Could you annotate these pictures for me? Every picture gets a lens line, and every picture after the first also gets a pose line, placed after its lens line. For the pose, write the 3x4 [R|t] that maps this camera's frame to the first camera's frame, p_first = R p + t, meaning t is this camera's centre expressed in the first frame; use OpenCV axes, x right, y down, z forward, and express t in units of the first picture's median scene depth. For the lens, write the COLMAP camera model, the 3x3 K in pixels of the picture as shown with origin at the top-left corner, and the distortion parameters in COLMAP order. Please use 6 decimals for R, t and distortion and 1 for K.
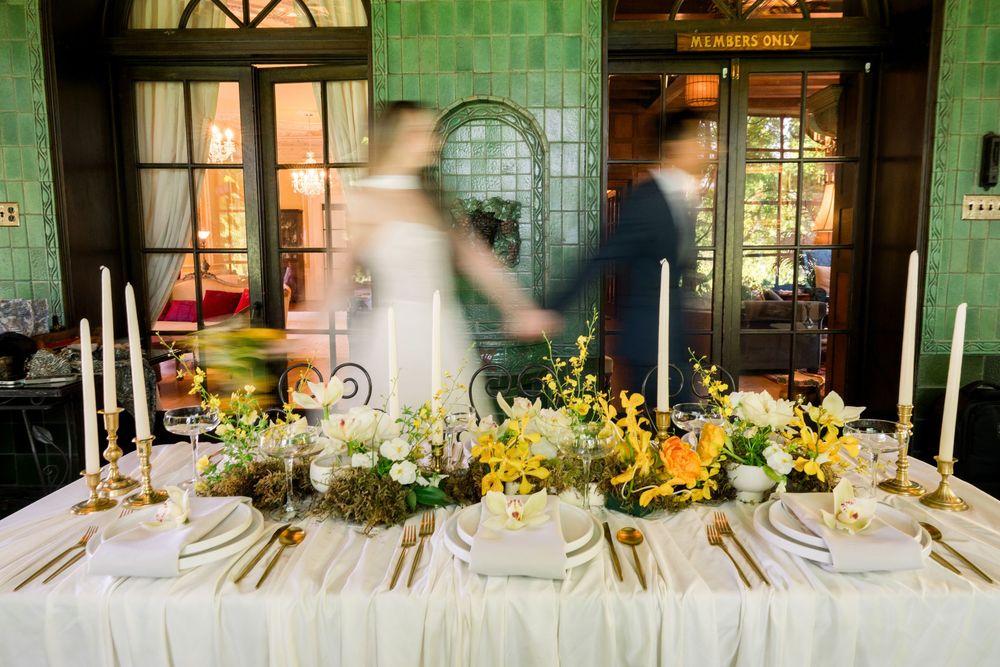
lens RADIAL K [[681.5, 0, 504.0], [0, 681.5, 333.1], [0, 0, 1]] dist [-0.002946, -0.000020]
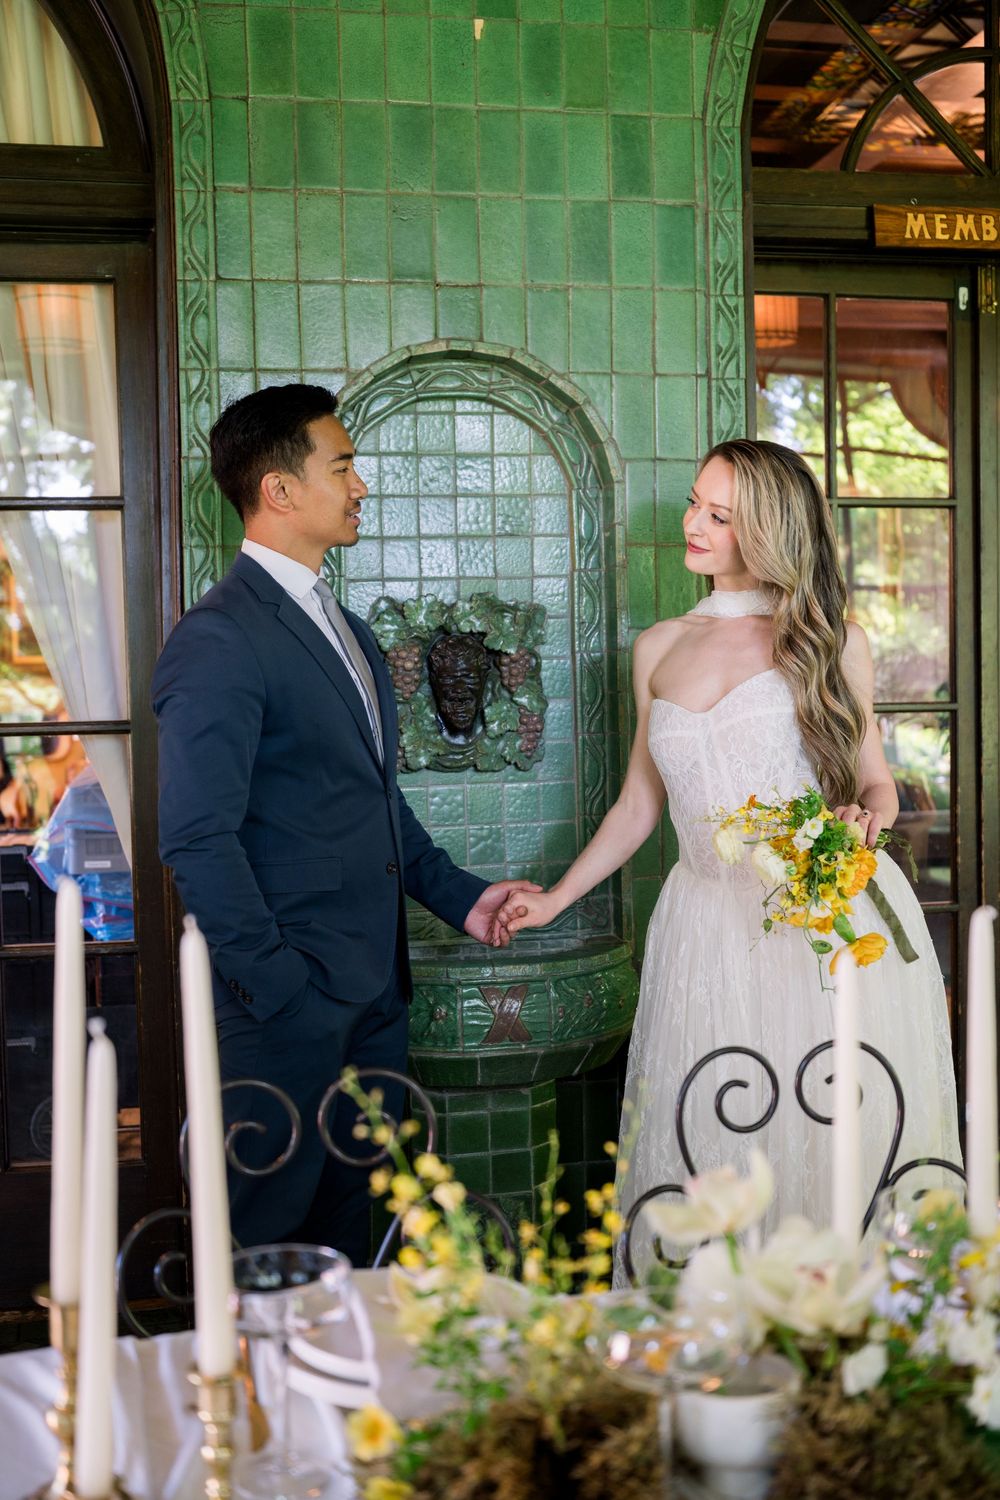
lens RADIAL K [[1734.5, 0, 498.3], [0, 1734.5, 748.1], [0, 0, 1]] dist [0.015110, 0.000000]
pose [[0.973992, -0.025035, 0.225194, -0.575529], [0.043164, 0.996178, -0.075942, -0.085238], [-0.222432, 0.083687, 0.971350, 0.086633]]
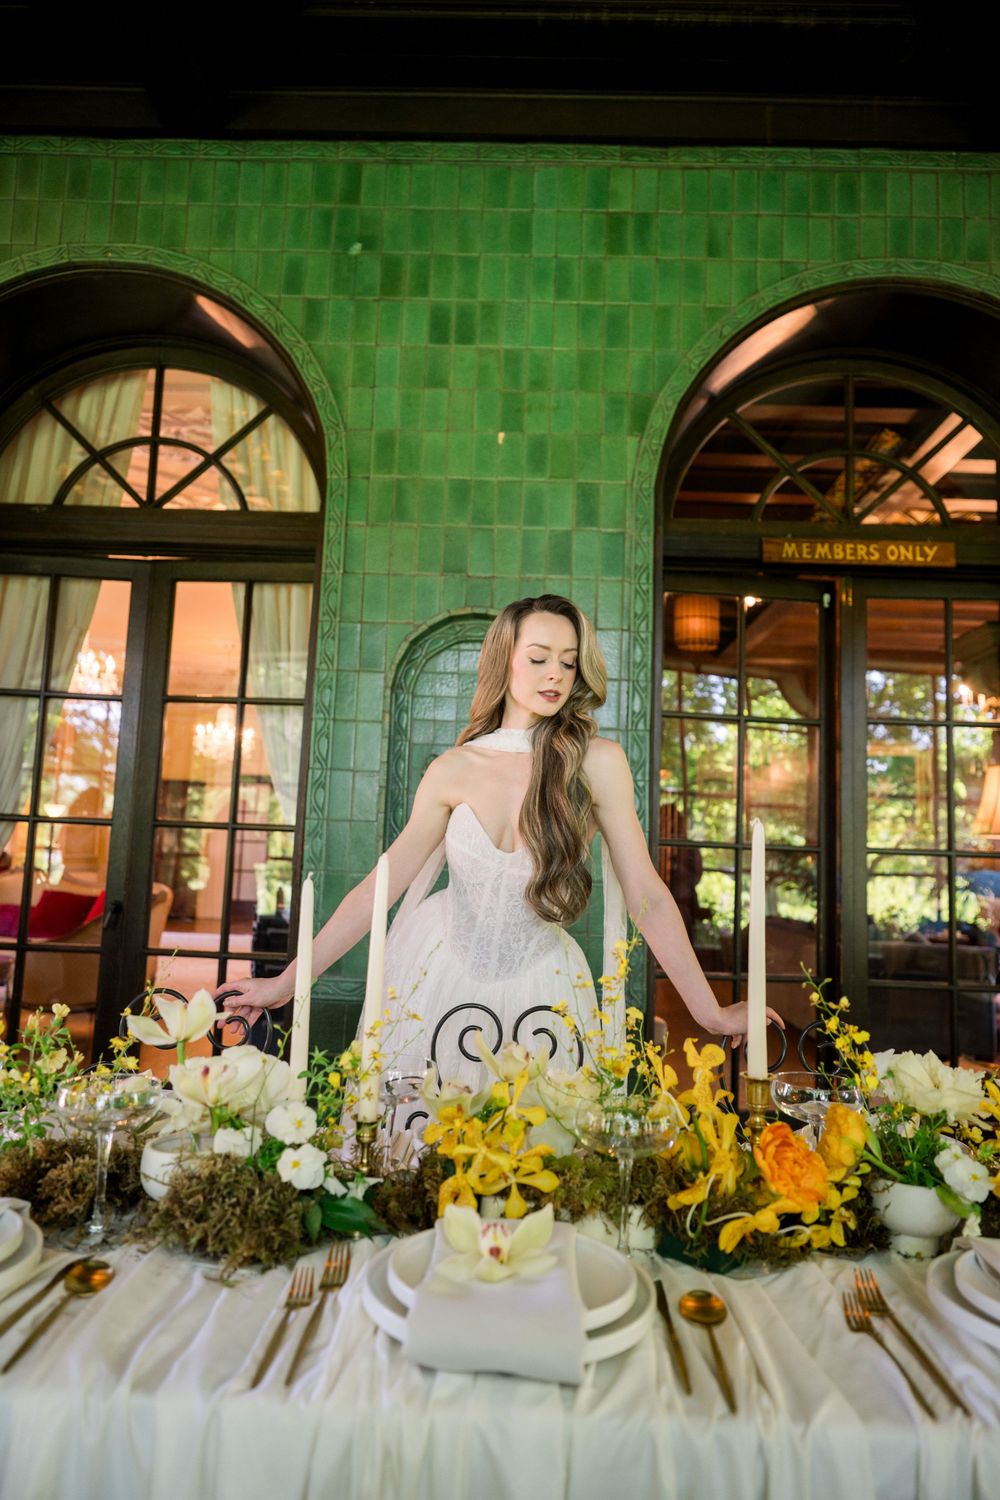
lens RADIAL K [[1022.2, 0, 496.7], [0, 1022.2, 740.0], [0, 0, 1]] dist [-0.002946, -0.000020]
pose [[0.999001, 0.043343, -0.010899, 0.007640], [-0.044690, 0.971027, -0.234756, 0.047818], [0.000409, 0.235008, 0.971993, 0.081901]]
